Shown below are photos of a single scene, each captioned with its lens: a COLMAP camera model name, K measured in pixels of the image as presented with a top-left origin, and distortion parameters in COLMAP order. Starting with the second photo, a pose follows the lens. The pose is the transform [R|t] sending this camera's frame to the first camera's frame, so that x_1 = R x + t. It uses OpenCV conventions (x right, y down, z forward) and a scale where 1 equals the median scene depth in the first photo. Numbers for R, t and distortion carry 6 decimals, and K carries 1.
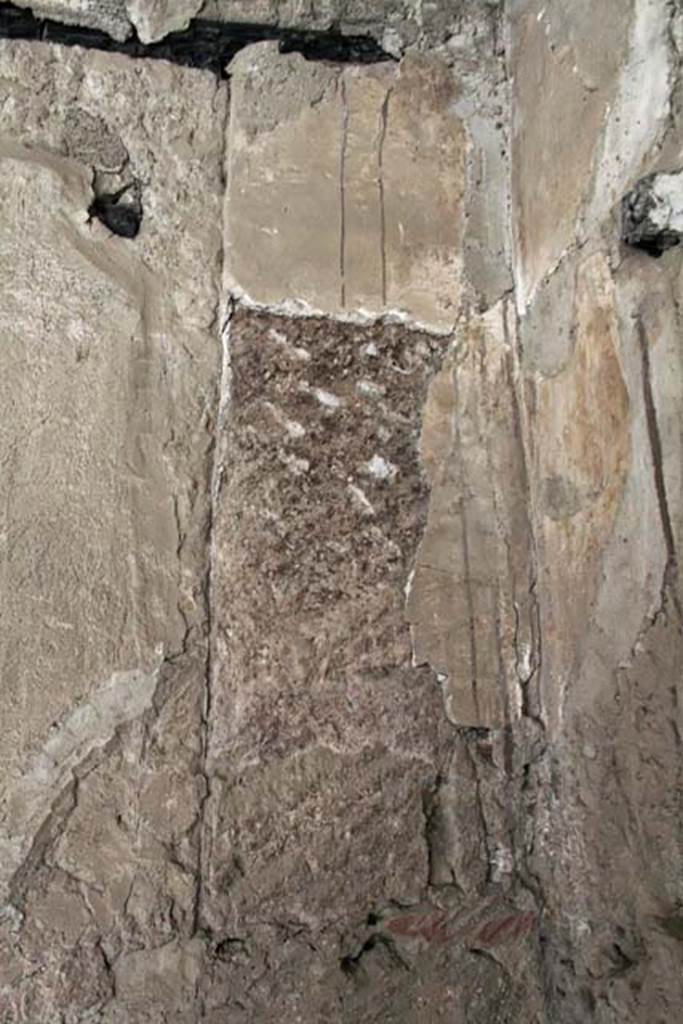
lens RADIAL K [[833.0, 0, 341.5], [0, 833.0, 512.0], [0, 0, 1]] dist [-0.009706, 0.004256]
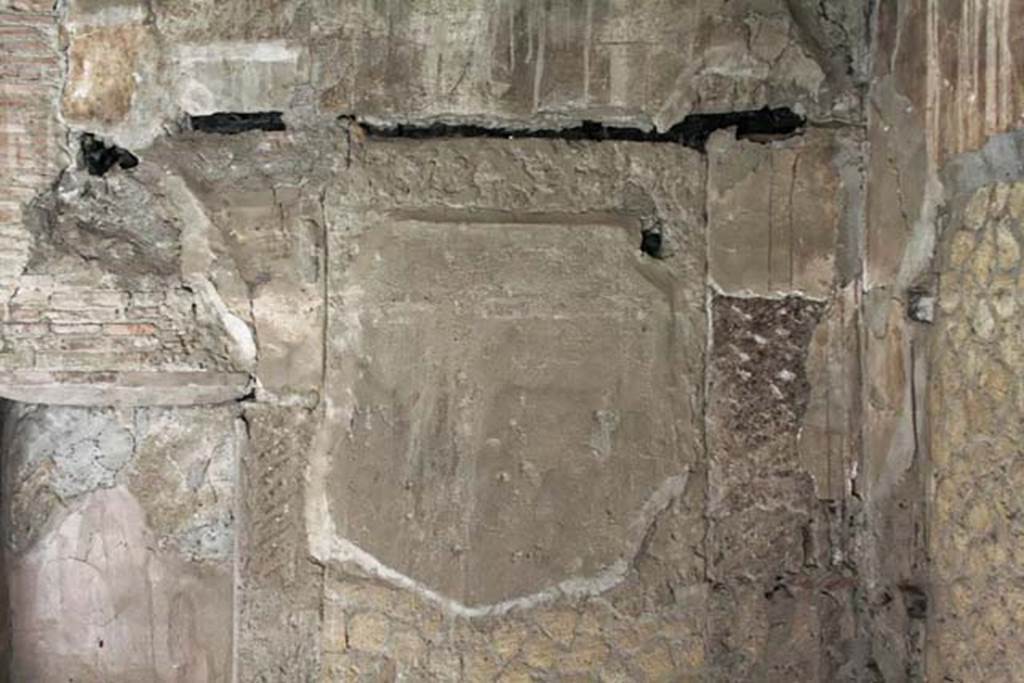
lens RADIAL K [[1038.0, 0, 512.0], [0, 1038.0, 341.5], [0, 0, 1]] dist [0.016179, 0.008288]
pose [[0.990245, 0.009388, -0.139021, -0.269224], [0.028023, 0.963923, 0.264701, -0.835351], [0.136491, -0.266014, 0.954257, -1.514445]]
